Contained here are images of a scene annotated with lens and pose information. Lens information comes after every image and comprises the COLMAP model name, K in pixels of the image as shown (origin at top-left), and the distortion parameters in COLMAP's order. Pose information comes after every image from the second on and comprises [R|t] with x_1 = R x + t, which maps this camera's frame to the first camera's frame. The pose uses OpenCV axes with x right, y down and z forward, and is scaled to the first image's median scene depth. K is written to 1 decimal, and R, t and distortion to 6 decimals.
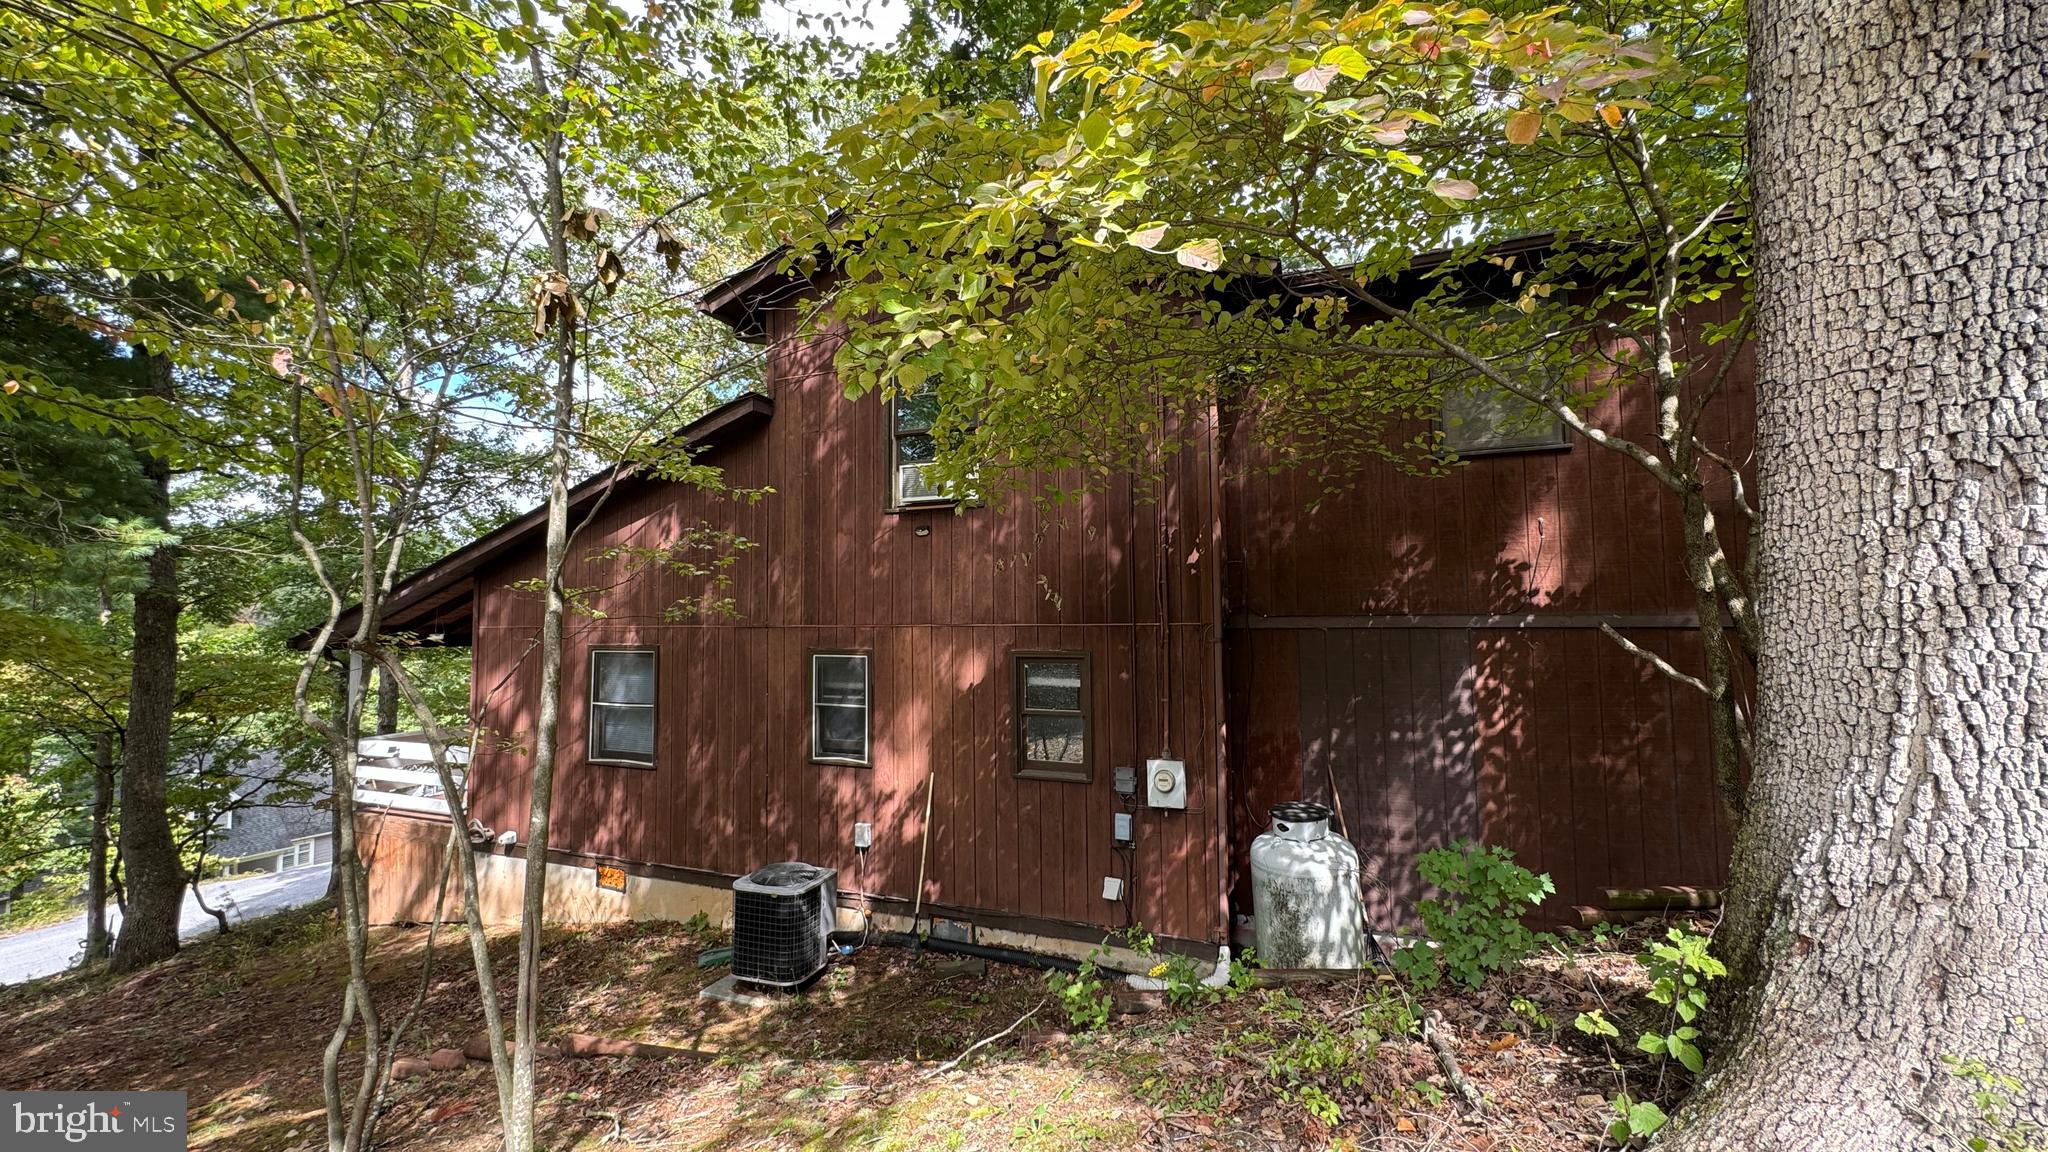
lens RADIAL K [[815.1, 0, 1022.4], [0, 815.1, 576.0], [0, 0, 1]] dist [-0.002993, -0.000437]
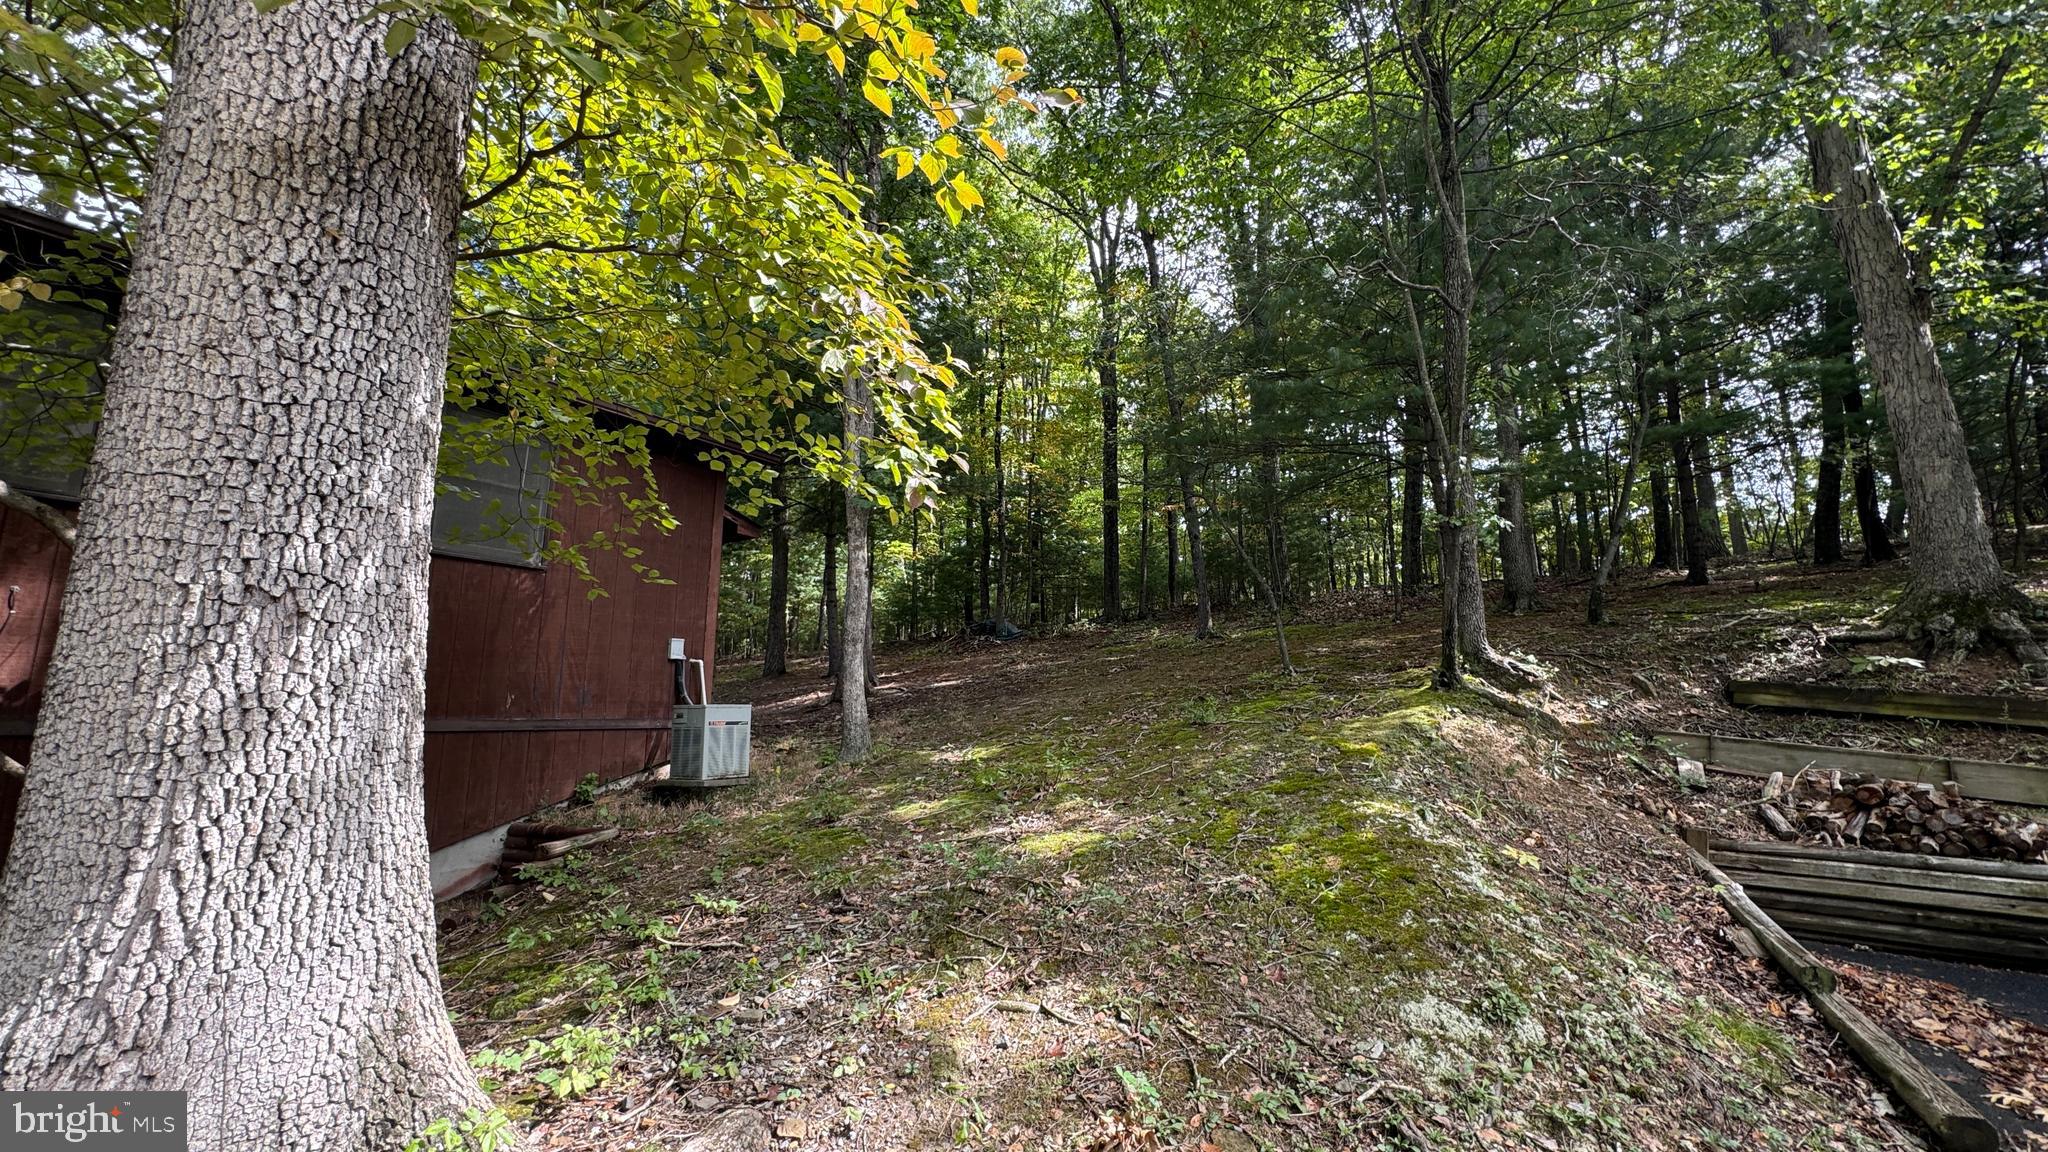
lens RADIAL K [[815.1, 0, 1022.4], [0, 815.1, 576.0], [0, 0, 1]] dist [-0.002993, -0.000437]
pose [[0.179172, 0.173868, 0.968332, 0.330712], [-0.057507, 0.984428, -0.166117, -0.040044], [-0.982136, -0.025923, 0.186381, -0.154184]]
